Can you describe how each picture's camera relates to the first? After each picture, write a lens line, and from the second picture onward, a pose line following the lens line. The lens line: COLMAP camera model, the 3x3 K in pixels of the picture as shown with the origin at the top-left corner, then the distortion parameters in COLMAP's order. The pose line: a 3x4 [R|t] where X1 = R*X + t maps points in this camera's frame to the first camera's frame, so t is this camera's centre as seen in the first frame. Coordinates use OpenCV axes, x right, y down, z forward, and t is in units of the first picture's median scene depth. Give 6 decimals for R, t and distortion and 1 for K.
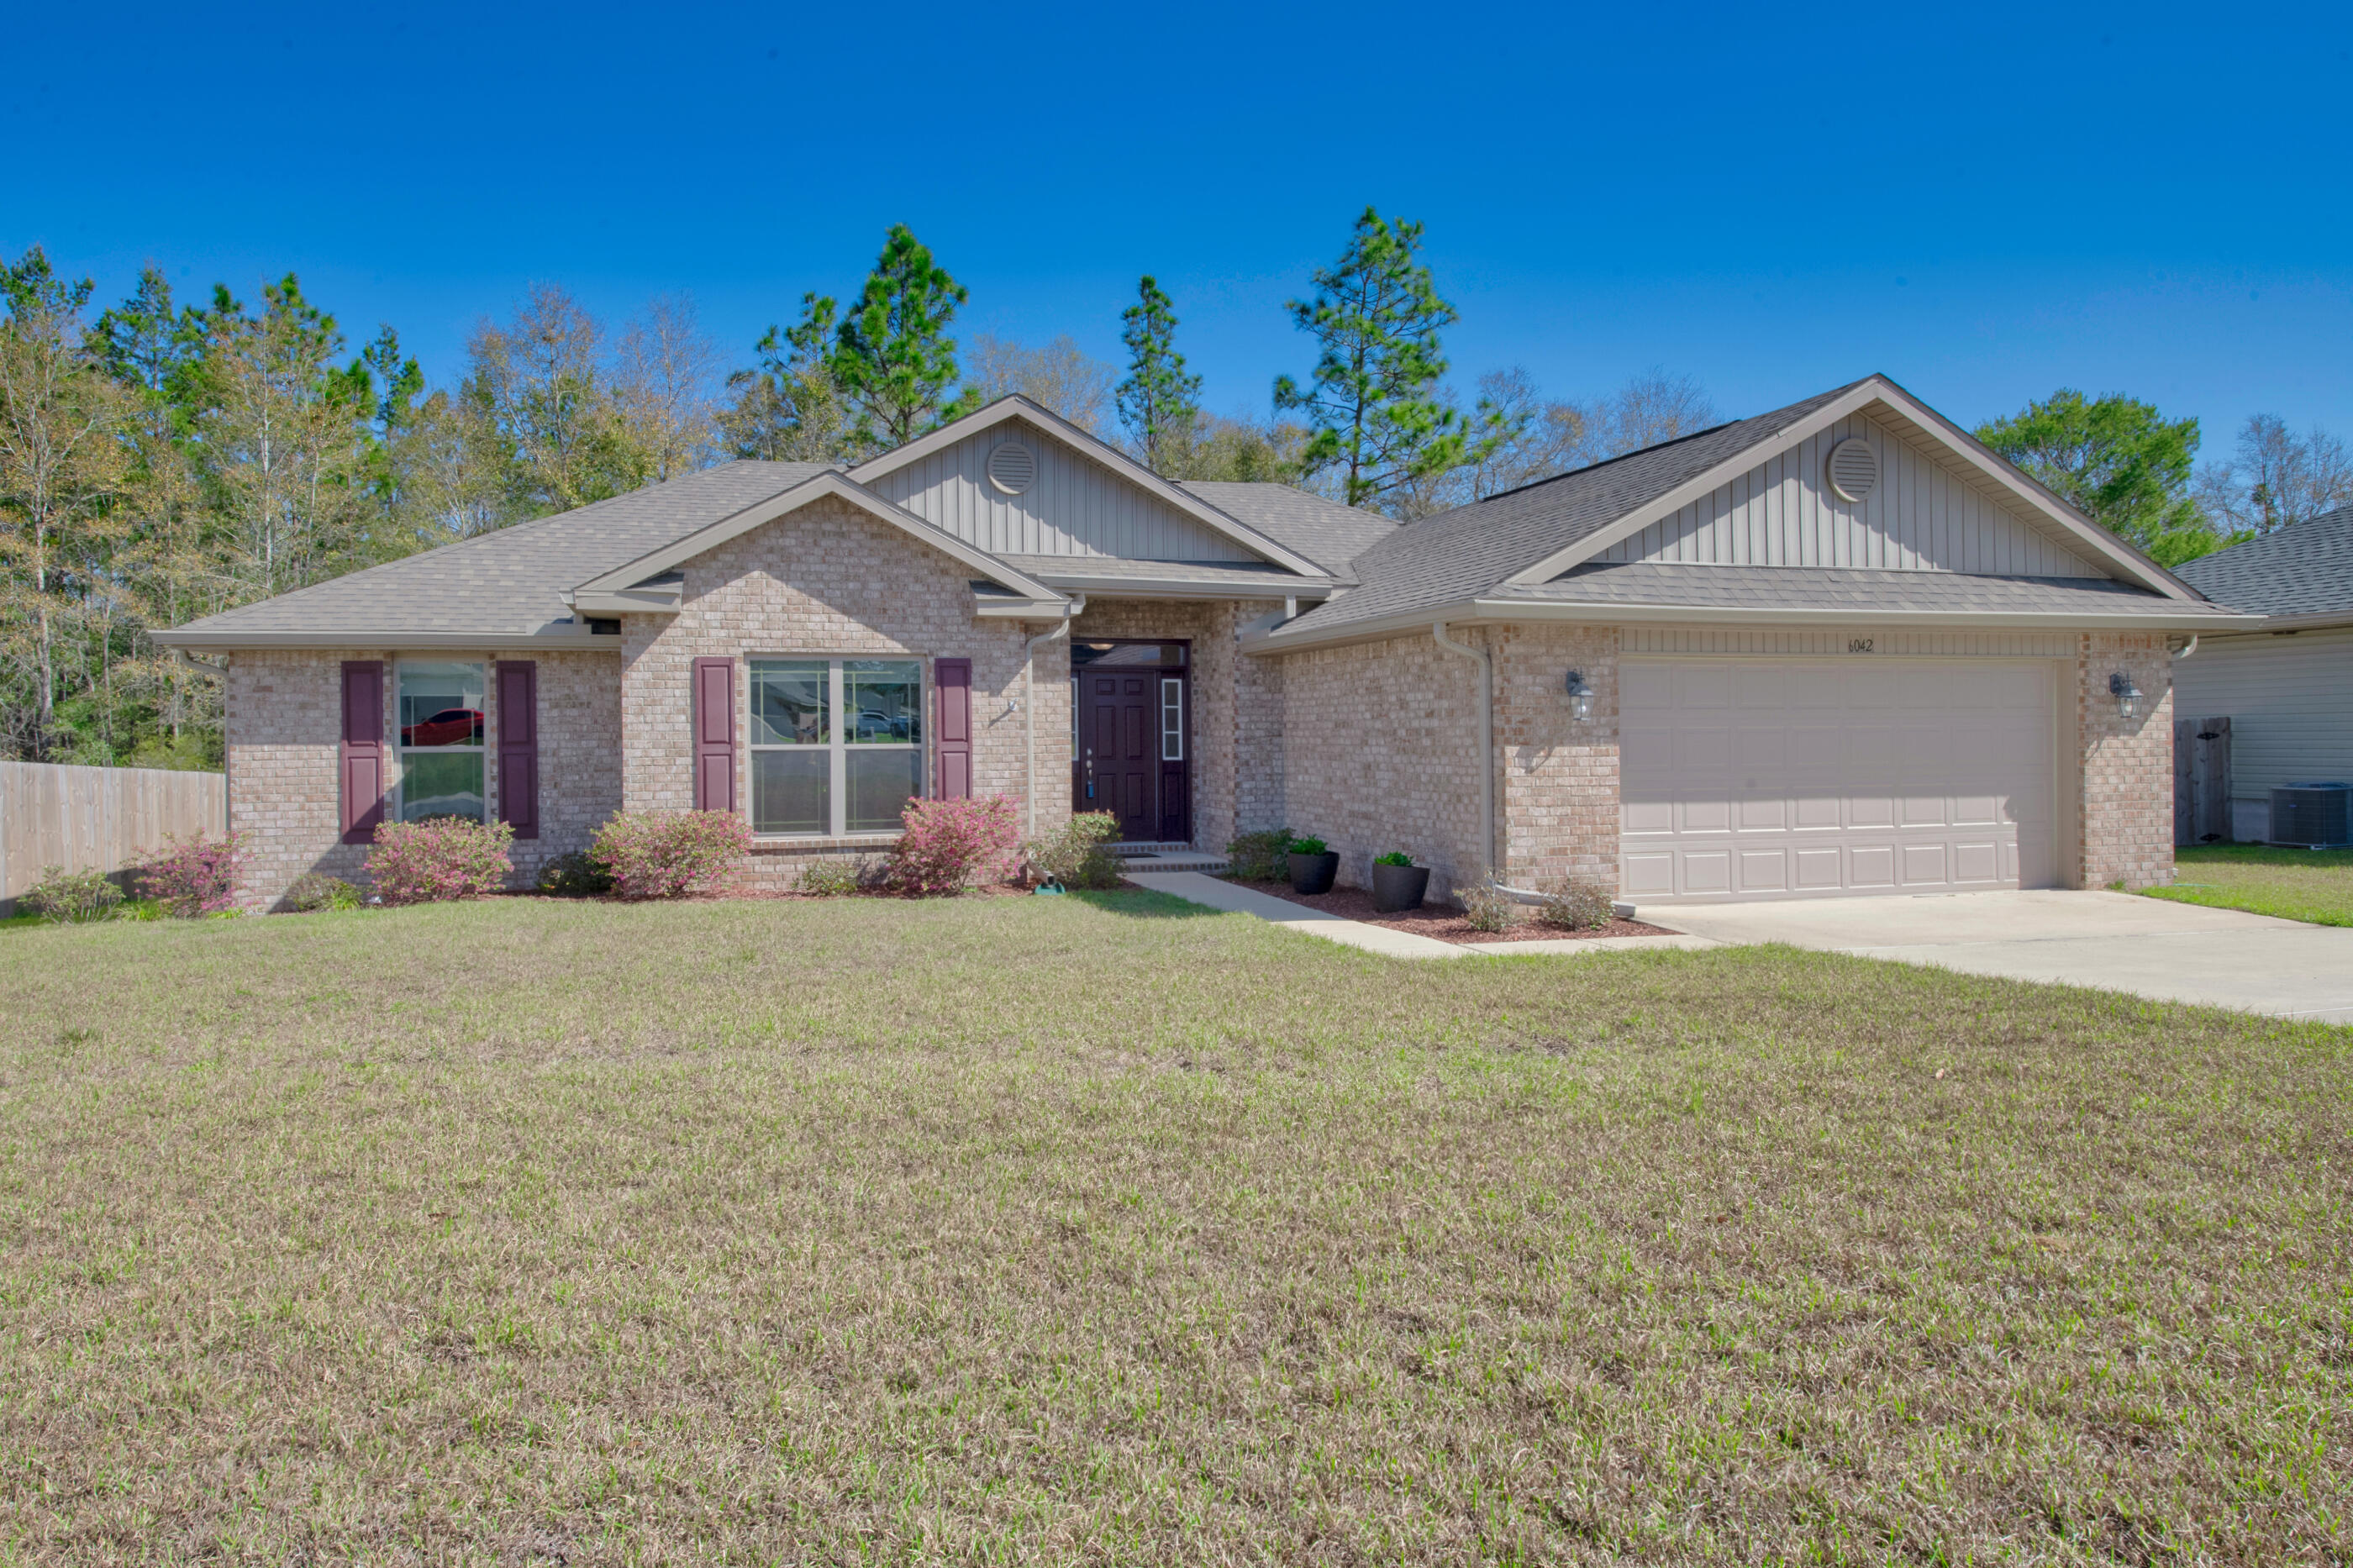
lens RADIAL K [[1585.4, 0, 1175.1], [0, 1585.4, 815.9], [0, 0, 1]] dist [-0.023842, -0.000976]
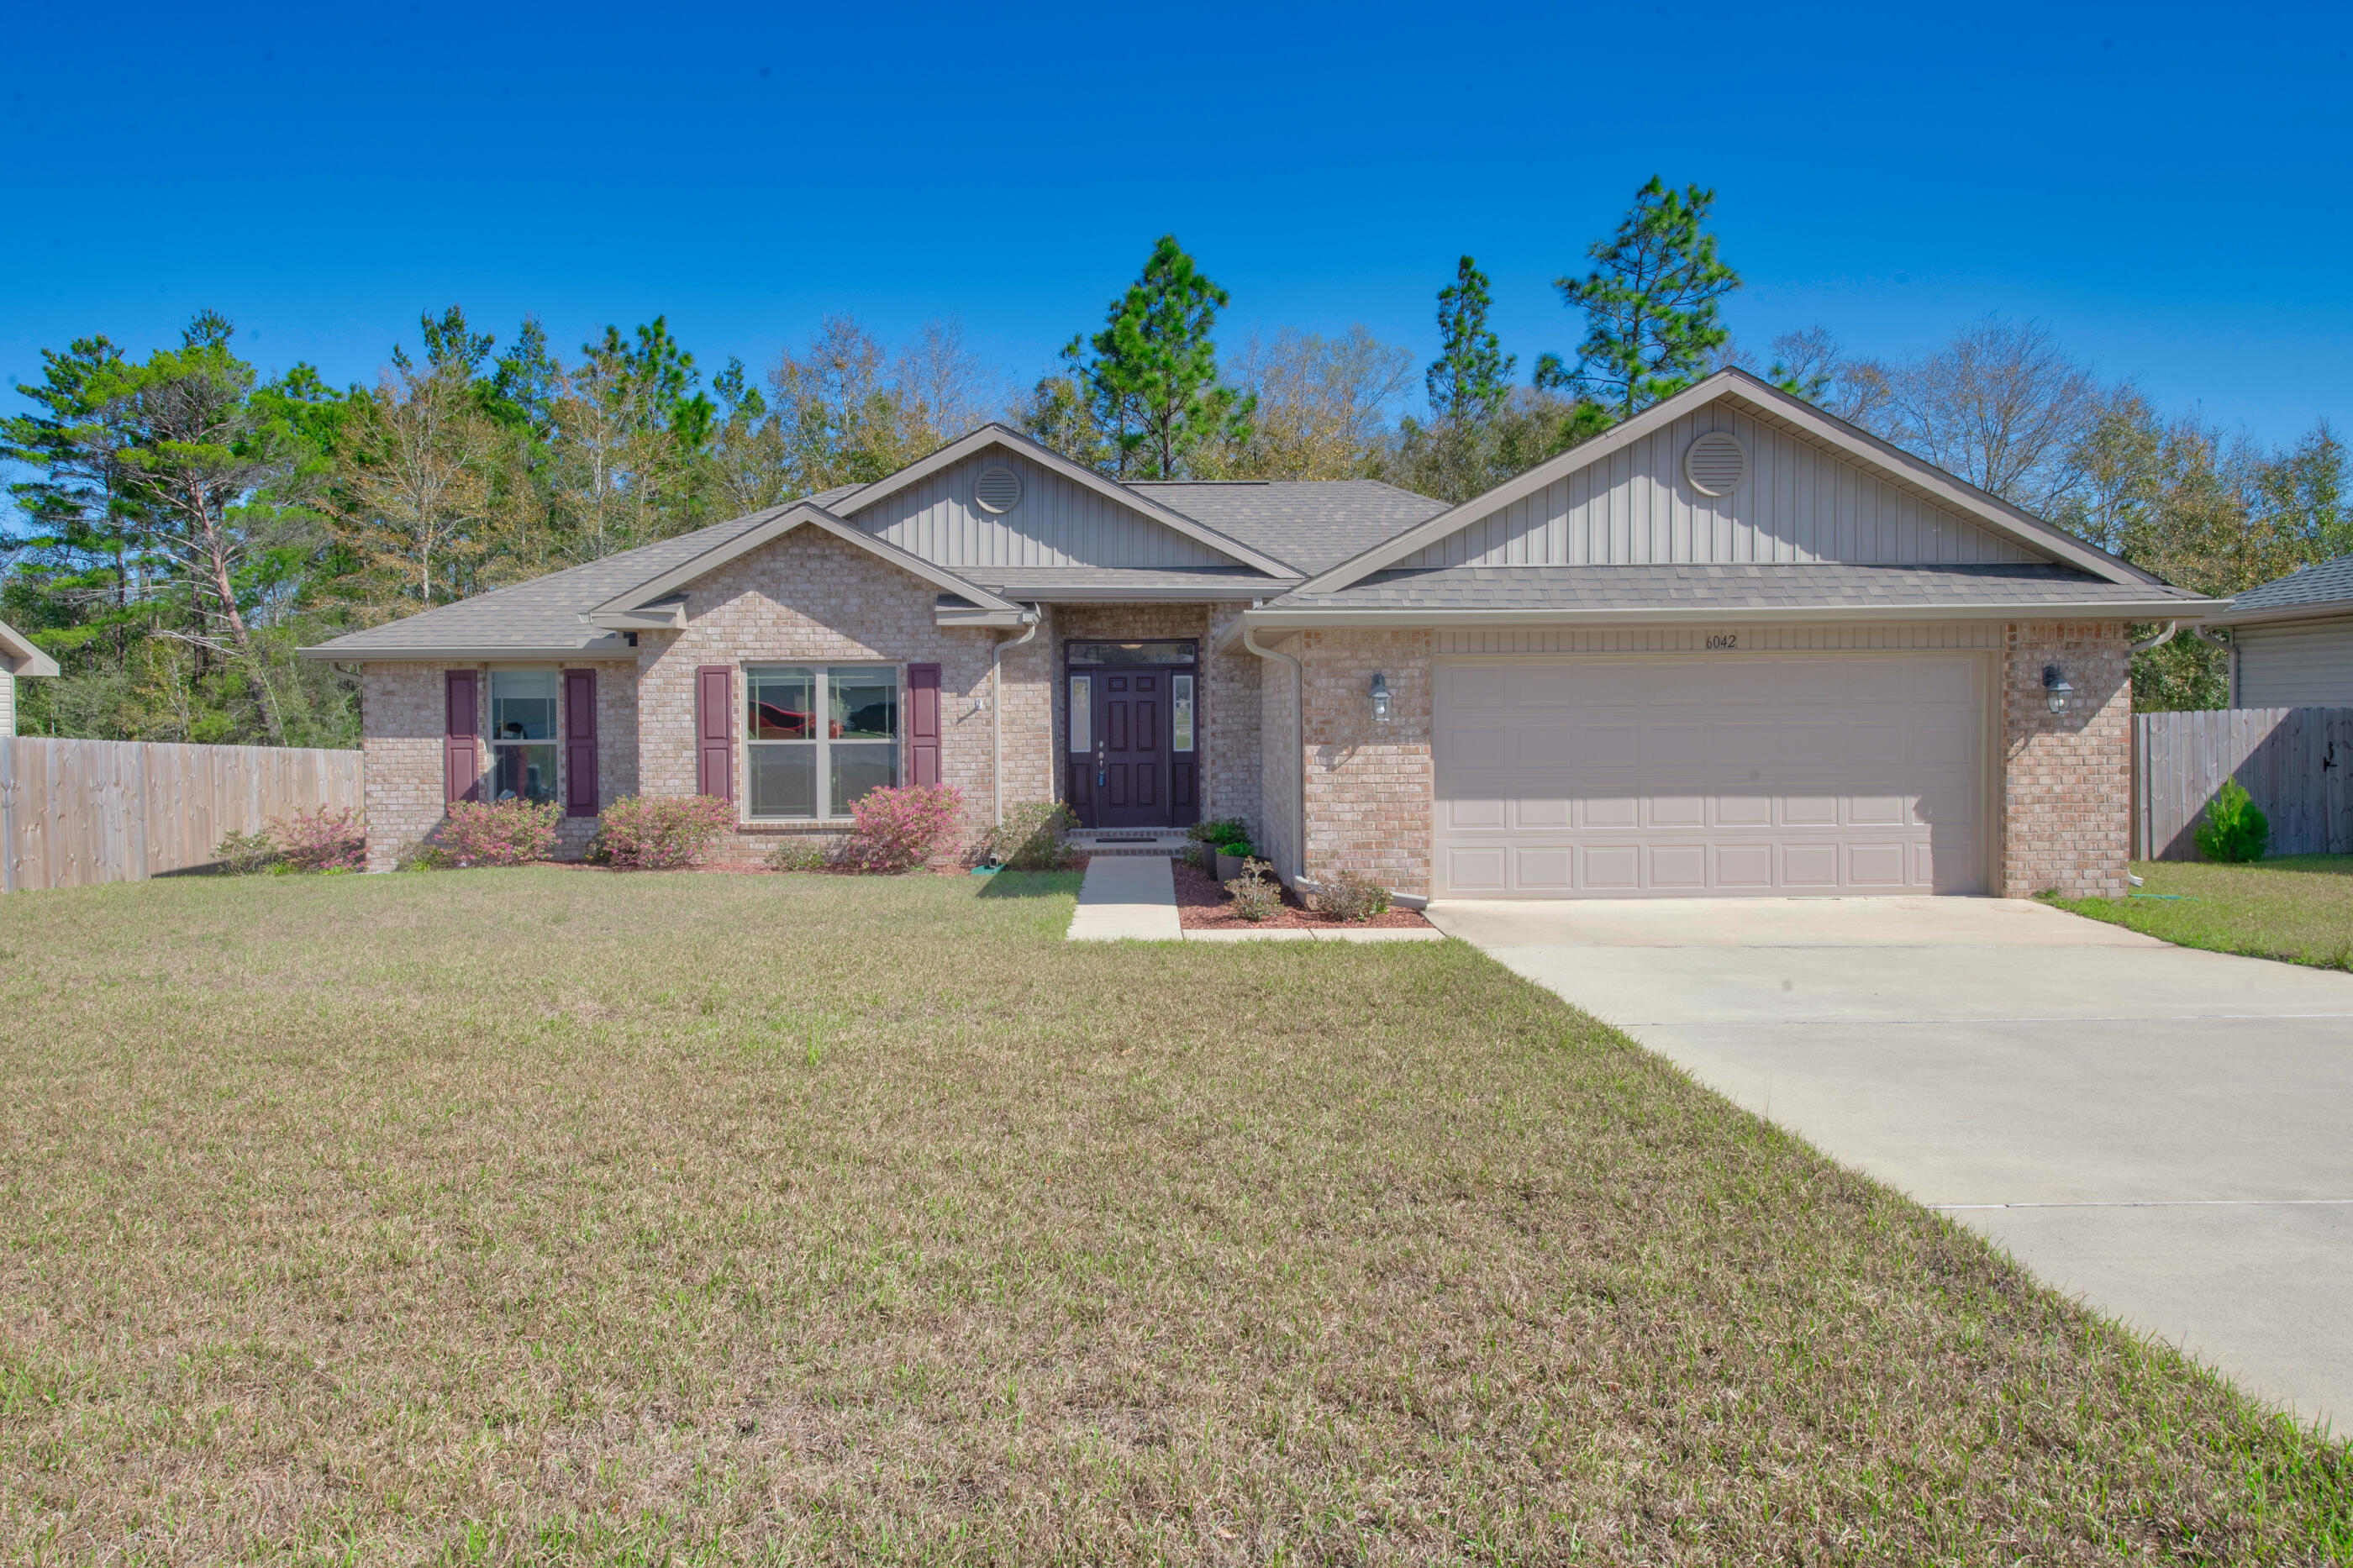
lens RADIAL K [[1591.3, 0, 1176.5], [0, 1591.3, 784.0], [0, 0, 1]] dist [-0.000817, -0.003906]
pose [[0.962569, 0.009498, -0.270869, 0.351581], [-0.011354, 0.999922, -0.005284, -0.009714], [0.270797, 0.008162, 0.962602, -0.042442]]
